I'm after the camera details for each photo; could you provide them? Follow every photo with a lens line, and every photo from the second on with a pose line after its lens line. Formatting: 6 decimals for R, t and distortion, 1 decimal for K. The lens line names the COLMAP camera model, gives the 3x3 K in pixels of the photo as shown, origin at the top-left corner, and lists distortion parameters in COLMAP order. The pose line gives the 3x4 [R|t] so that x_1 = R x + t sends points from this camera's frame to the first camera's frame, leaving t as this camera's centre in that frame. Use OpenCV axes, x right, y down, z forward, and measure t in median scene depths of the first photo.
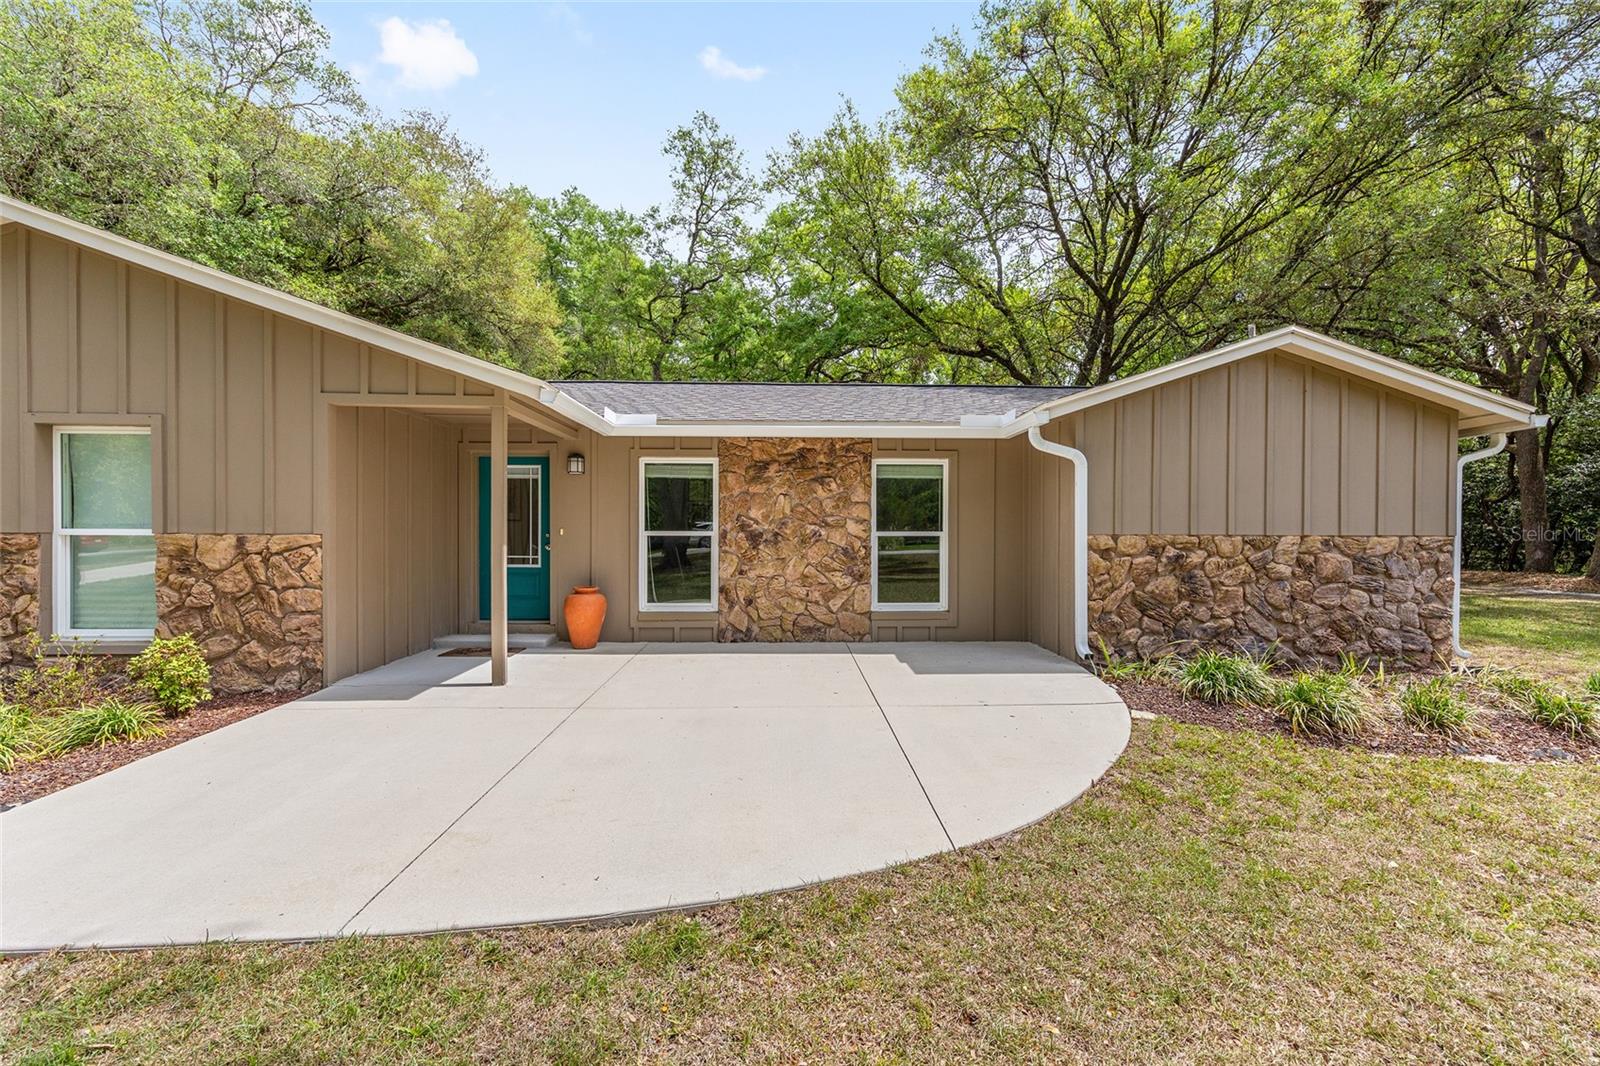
lens RADIAL K [[652.2, 0, 799.1], [0, 652.2, 536.5], [0, 0, 1]] dist [0.002121, 0.000487]
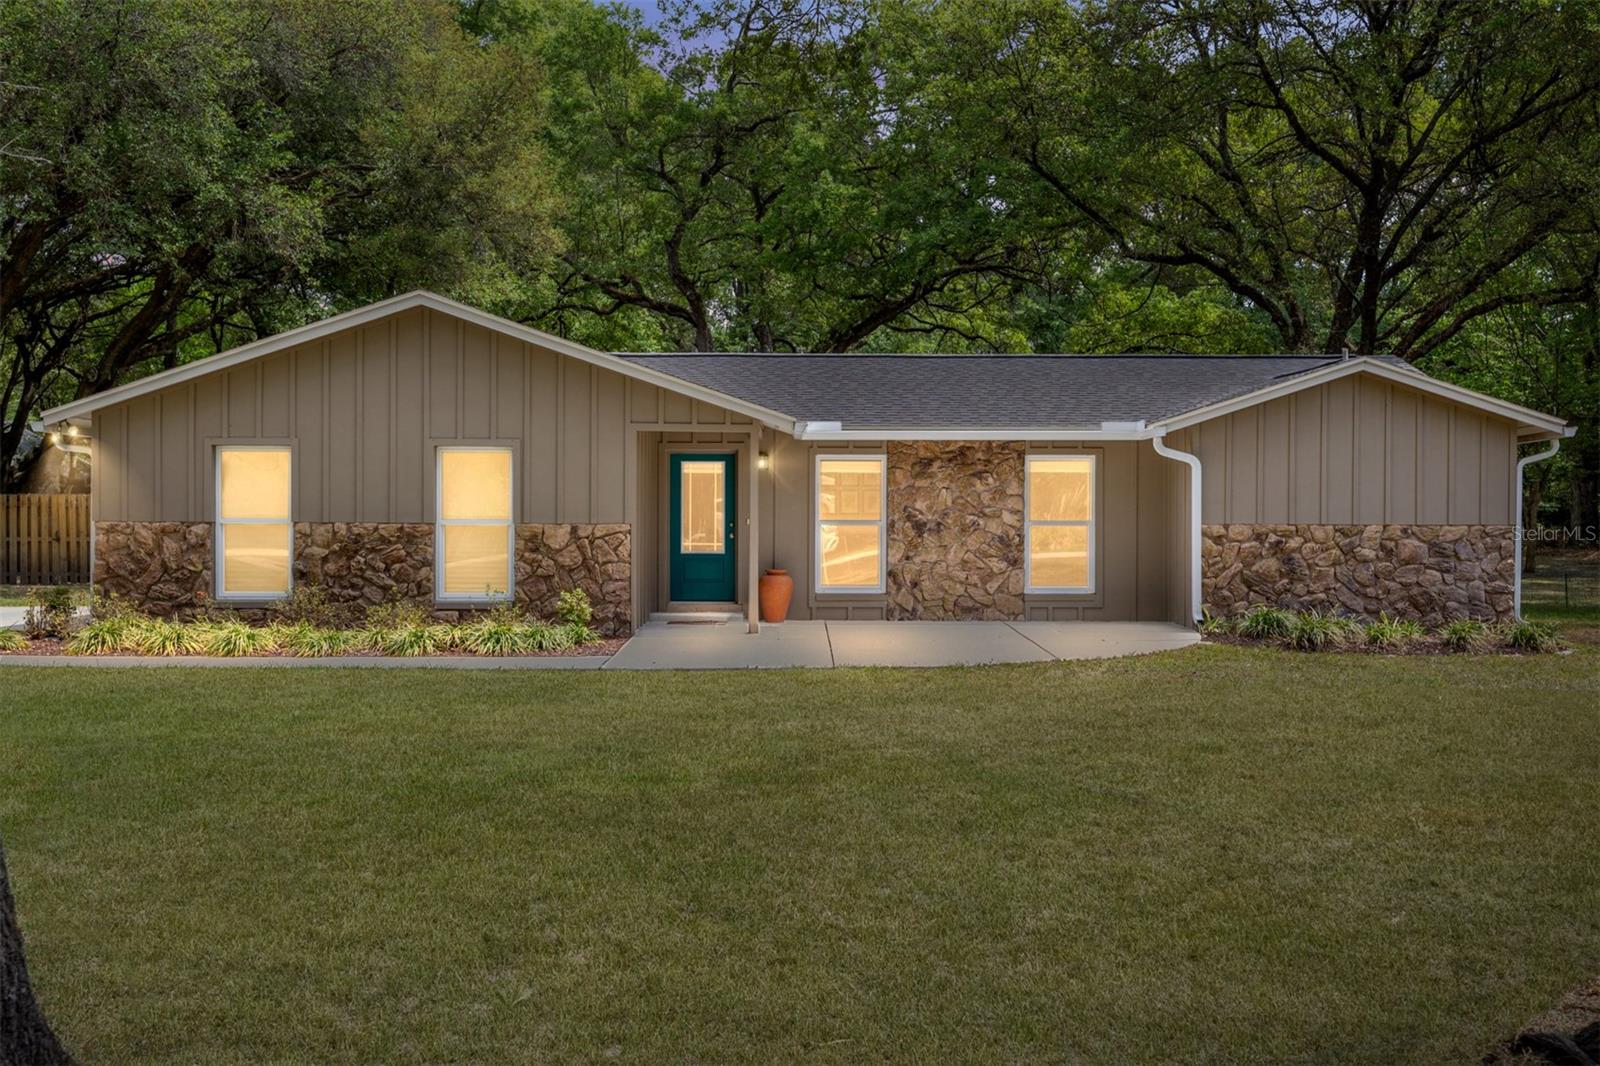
lens RADIAL K [[1584.0, 0, 804.7], [0, 1584.0, 529.1], [0, 0, 1]] dist [0.015952, 0.000000]
pose [[0.999656, -0.000054, -0.026215, -0.218995], [0.000093, 0.999999, 0.001492, 0.001811], [0.026215, -0.001494, 0.999655, -1.937126]]
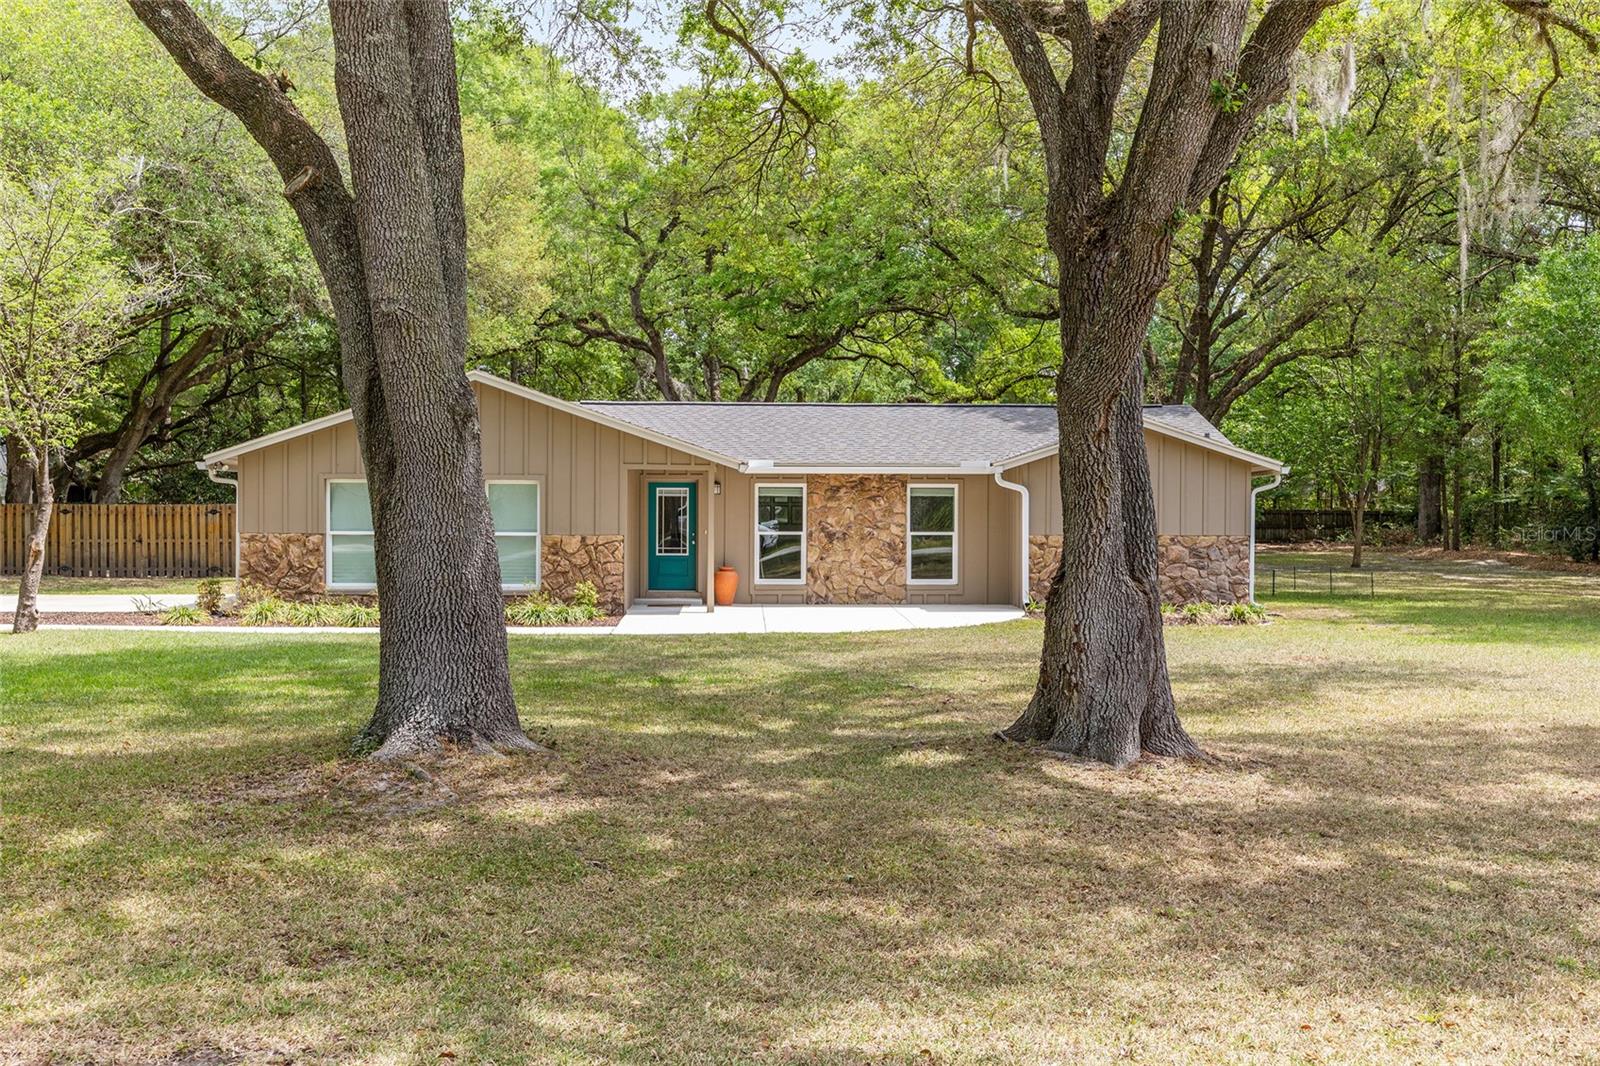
lens RADIAL K [[1584.0, 0, 805.6], [0, 1584.0, 539.3], [0, 0, 1]] dist [0.015952, 0.000000]
pose [[0.999948, 0.000908, 0.010184, -0.186471], [-0.001035, 0.999921, 0.012498, -0.041965], [-0.010172, -0.012508, 0.999870, -3.085958]]
